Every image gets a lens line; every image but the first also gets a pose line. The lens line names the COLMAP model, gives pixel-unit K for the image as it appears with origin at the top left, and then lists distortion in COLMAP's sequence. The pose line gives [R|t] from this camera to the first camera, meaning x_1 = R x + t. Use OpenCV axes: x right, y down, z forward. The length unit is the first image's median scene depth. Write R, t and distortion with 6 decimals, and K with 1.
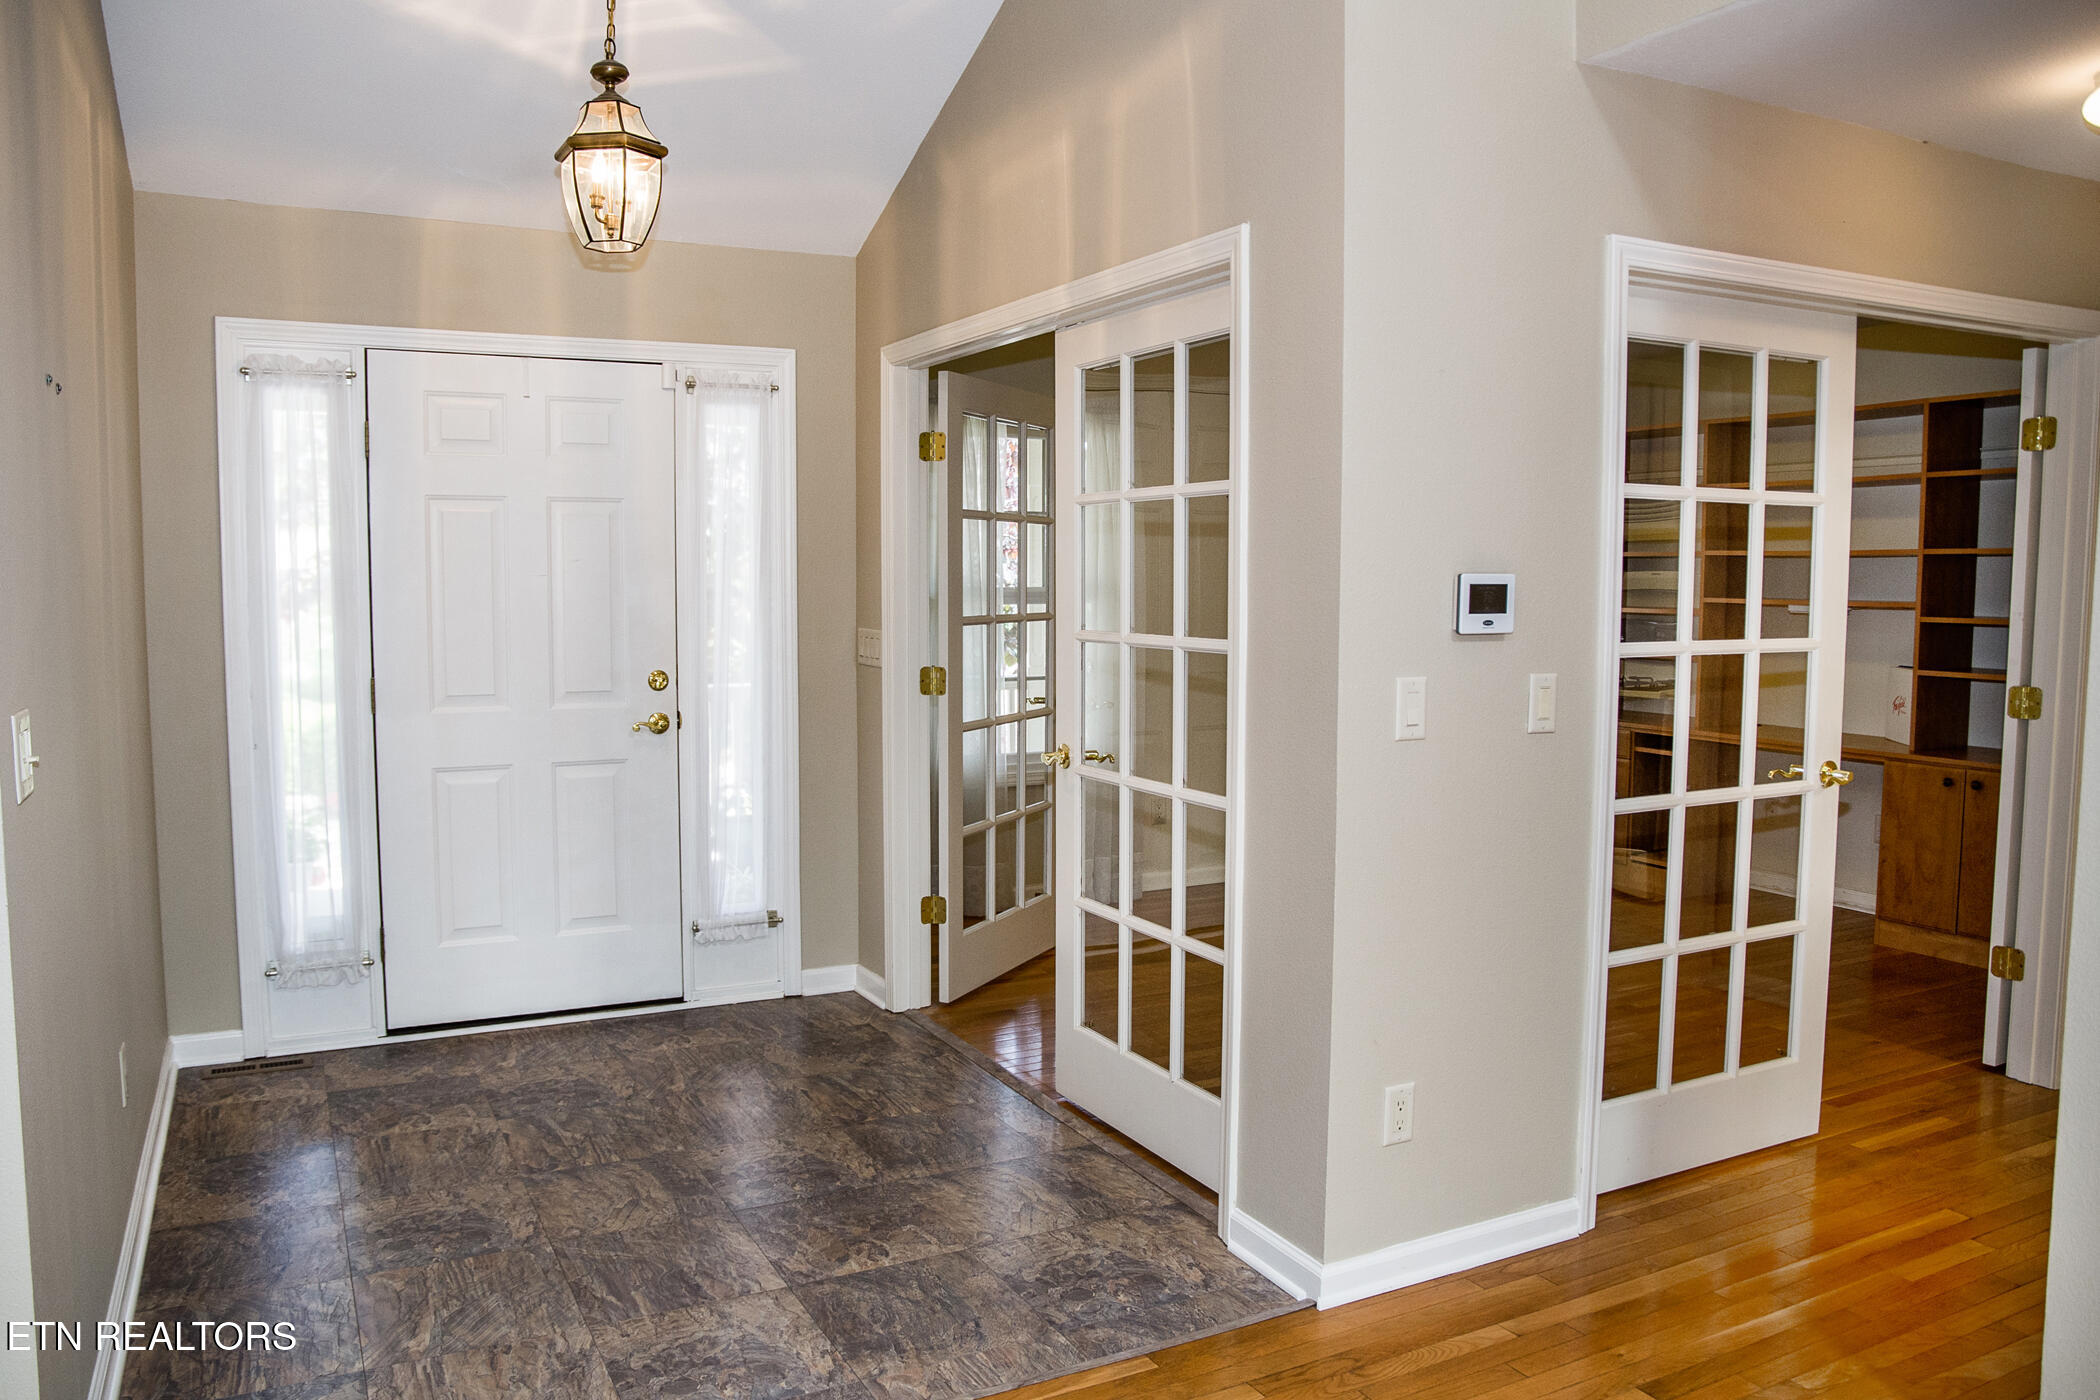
lens RADIAL K [[1526.0, 0, 1016.6], [0, 1526.0, 703.2], [0, 0, 1]] dist [-0.142110, 0.118232]
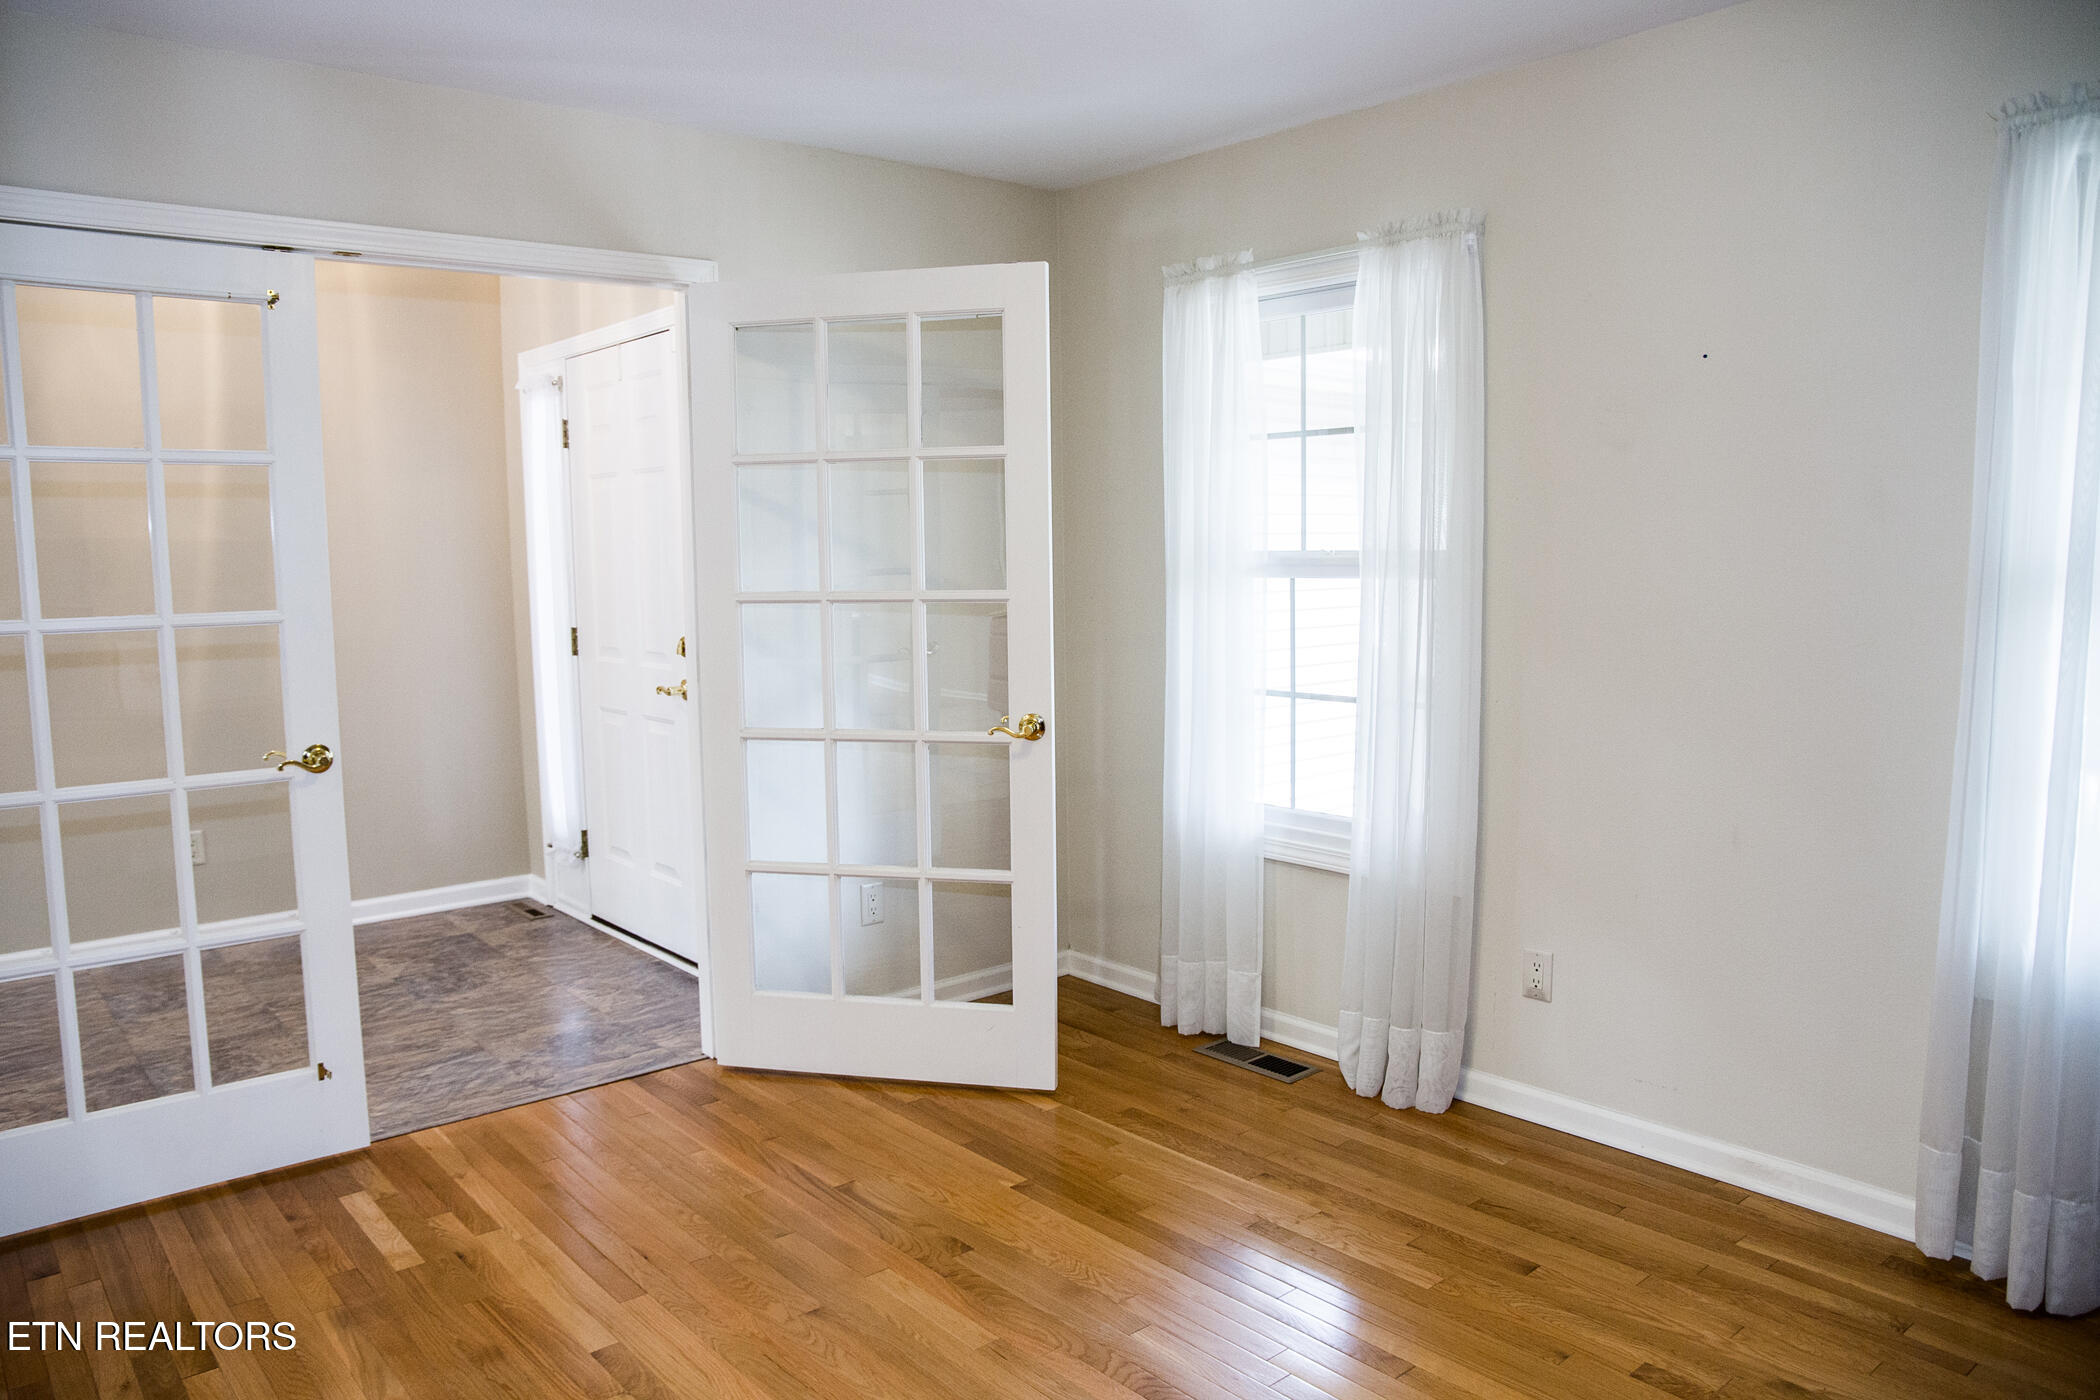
lens RADIAL K [[1452.2, 0, 1024.7], [0, 1452.2, 708.6], [0, 0, 1]] dist [-0.135718, 0.102913]
pose [[0.225601, 0.101681, -0.968899, 0.844248], [-0.071442, 0.993587, 0.087637, -0.084346], [0.971597, 0.049449, 0.231419, 1.141757]]
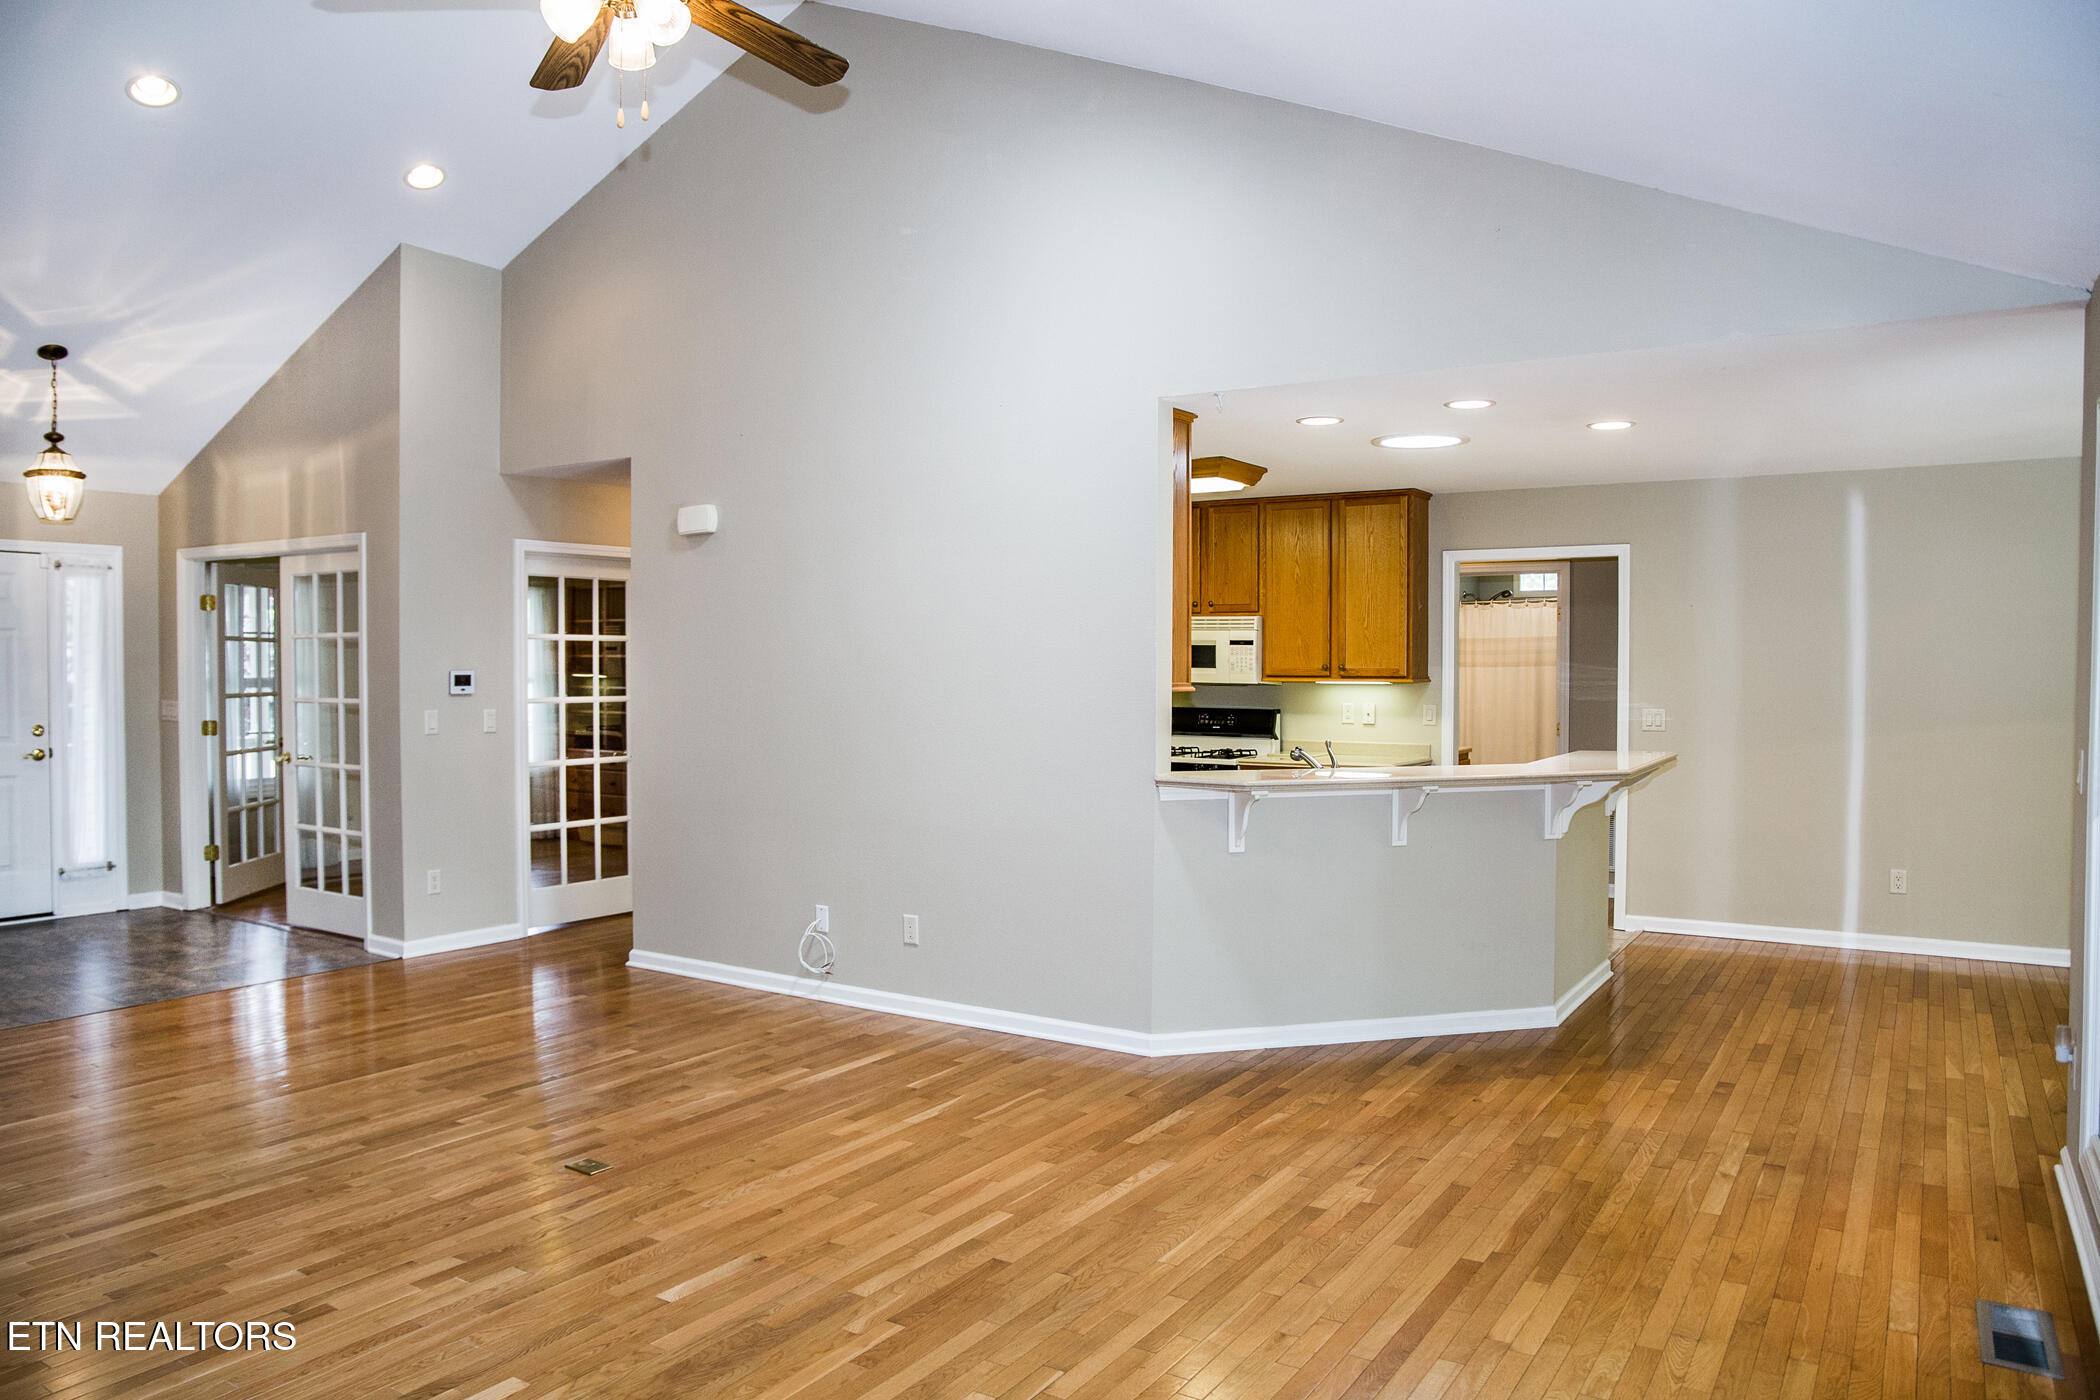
lens RADIAL K [[1452.2, 0, 1024.7], [0, 1452.2, 708.6], [0, 0, 1]] dist [-0.135718, 0.102913]
pose [[0.867950, -0.013504, 0.496468, -0.048600], [0.040108, 0.998271, -0.042965, 0.088510], [-0.495029, 0.057203, 0.866991, -1.153007]]
